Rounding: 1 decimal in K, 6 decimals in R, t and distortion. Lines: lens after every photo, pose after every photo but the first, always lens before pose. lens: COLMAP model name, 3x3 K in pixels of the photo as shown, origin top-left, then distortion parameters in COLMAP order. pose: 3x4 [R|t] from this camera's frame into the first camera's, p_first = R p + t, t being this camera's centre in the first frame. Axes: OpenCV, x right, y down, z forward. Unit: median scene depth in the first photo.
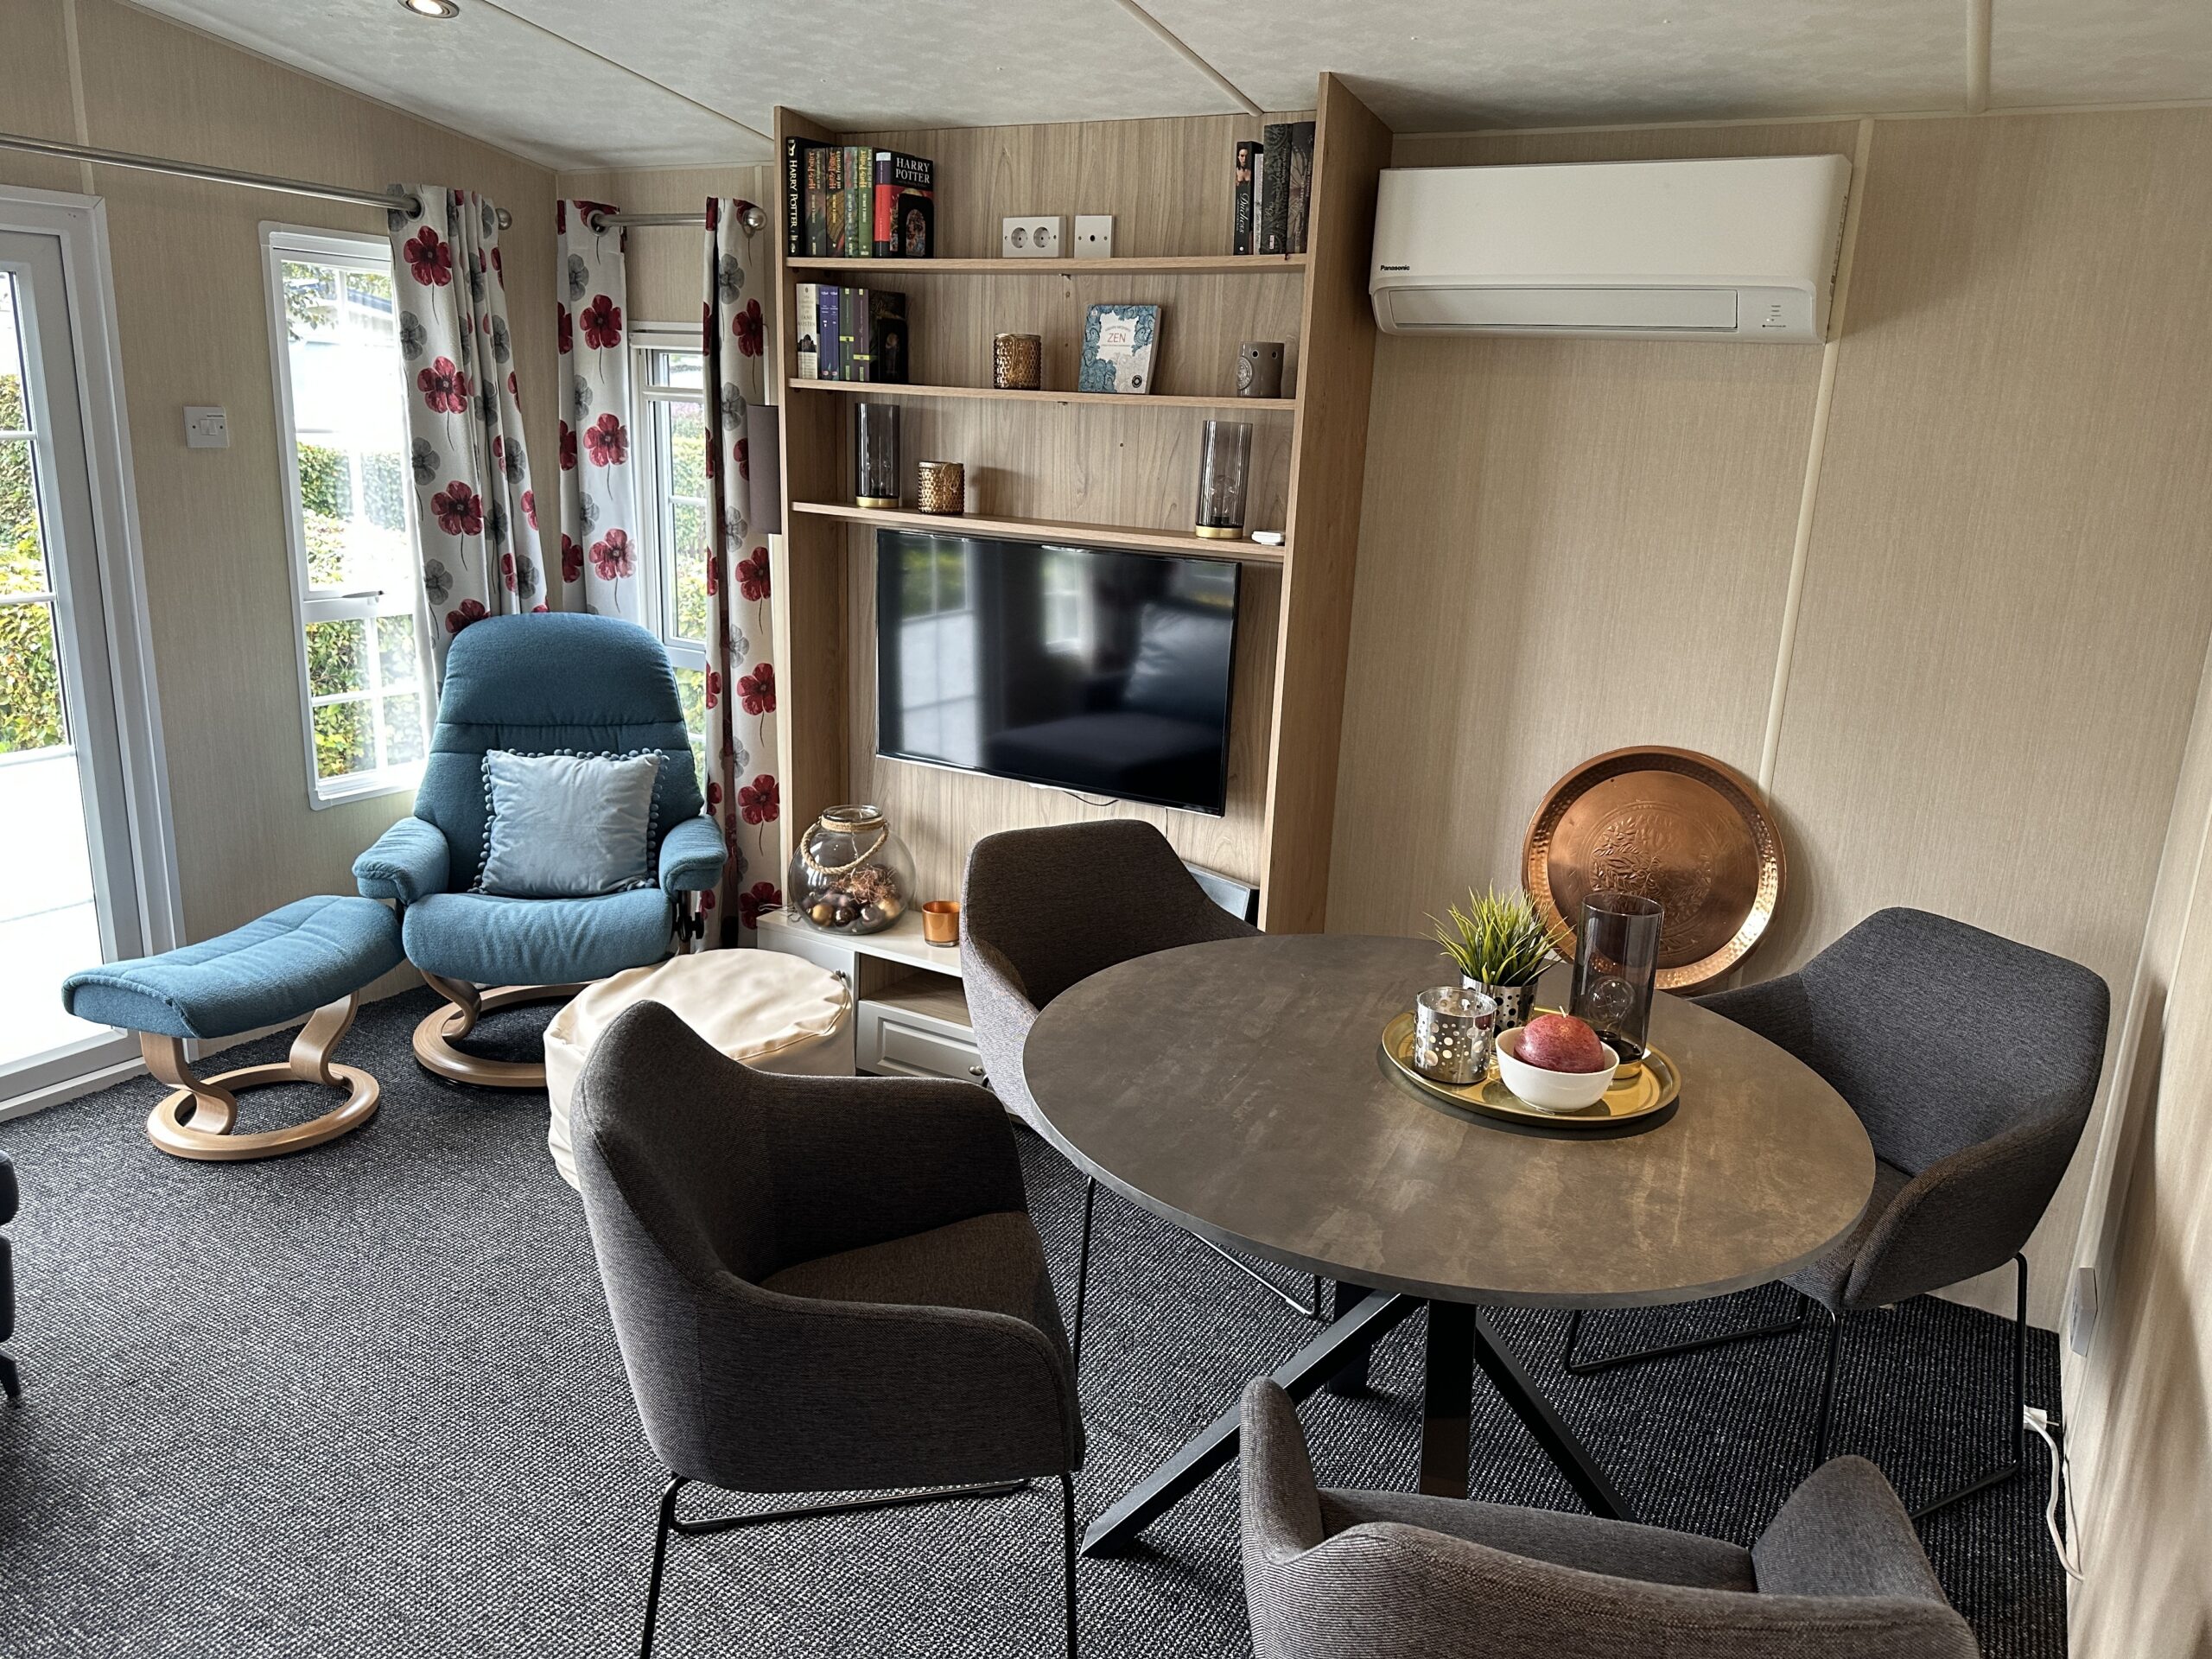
lens RADIAL K [[1577.7, 0, 1111.4], [0, 1577.7, 836.7], [0, 0, 1]] dist [0.003668, -0.002216]
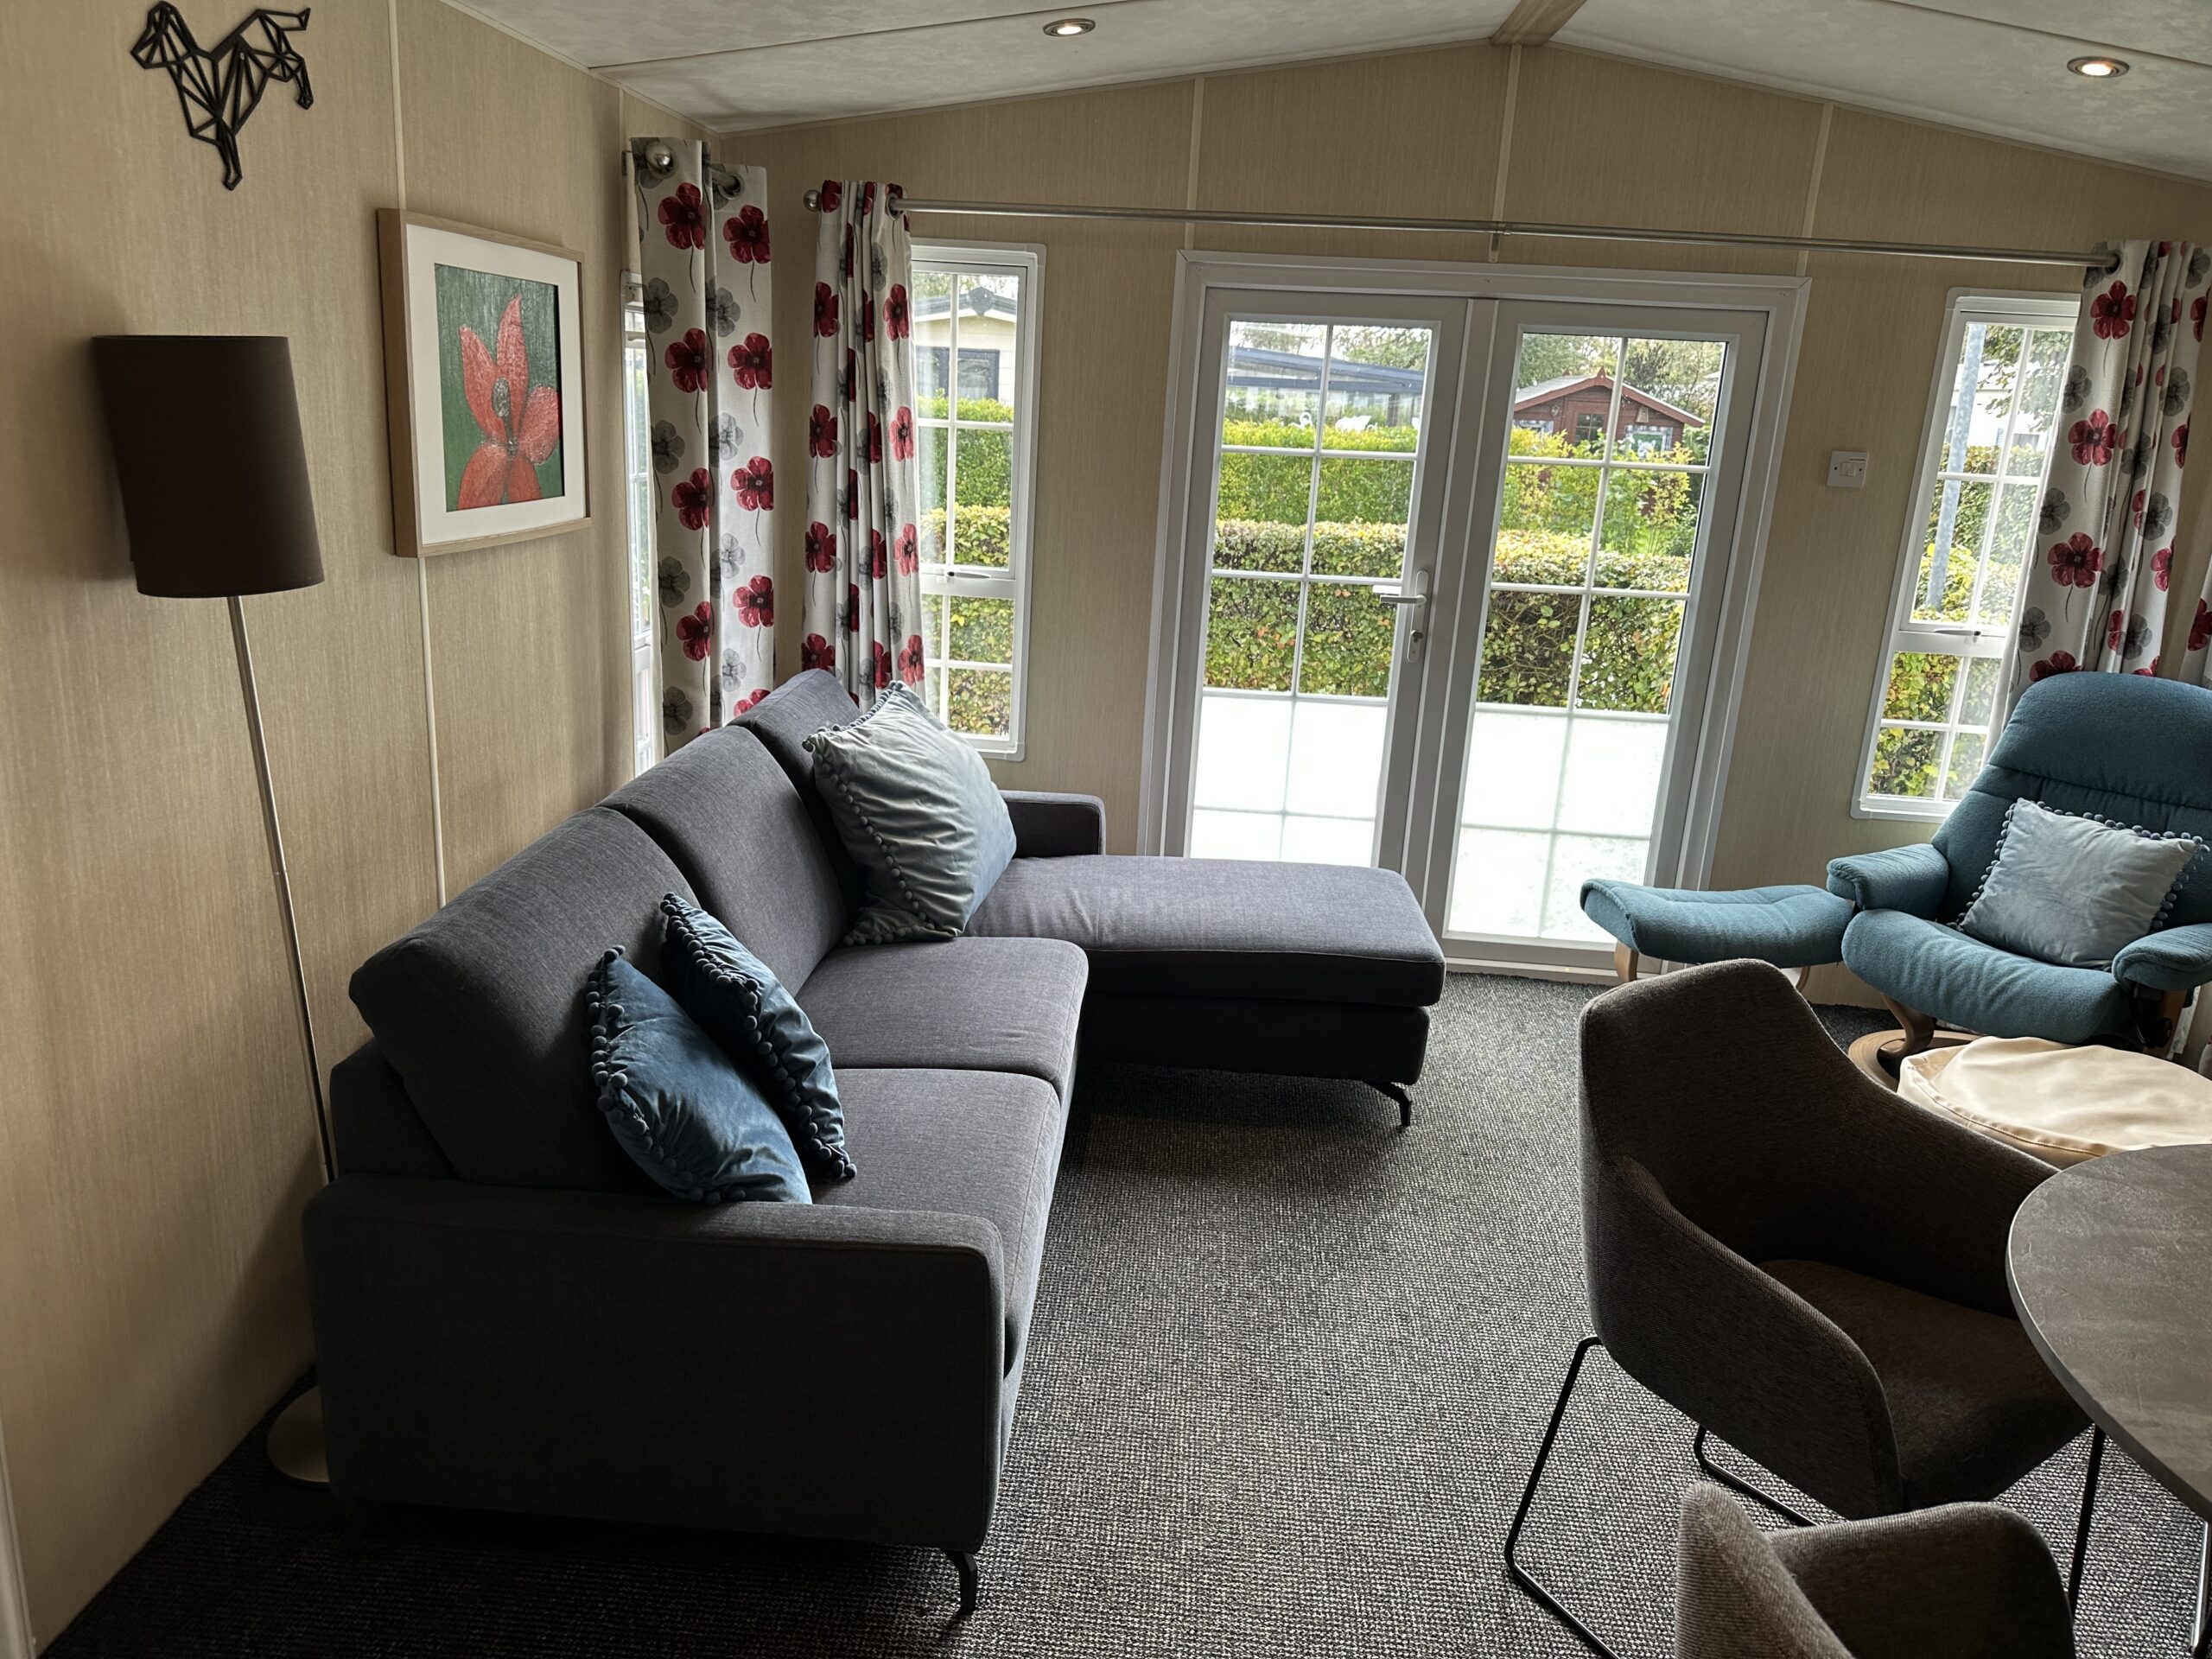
lens RADIAL K [[1573.8, 0, 1106.0], [0, 1573.8, 829.5], [0, 0, 1]] dist [0.031244, -0.030575]
pose [[0.425954, 0.226504, -0.875933, 0.249967], [-0.272510, 0.955314, 0.114513, 0.007155], [0.862729, 0.189923, 0.468644, 0.035867]]
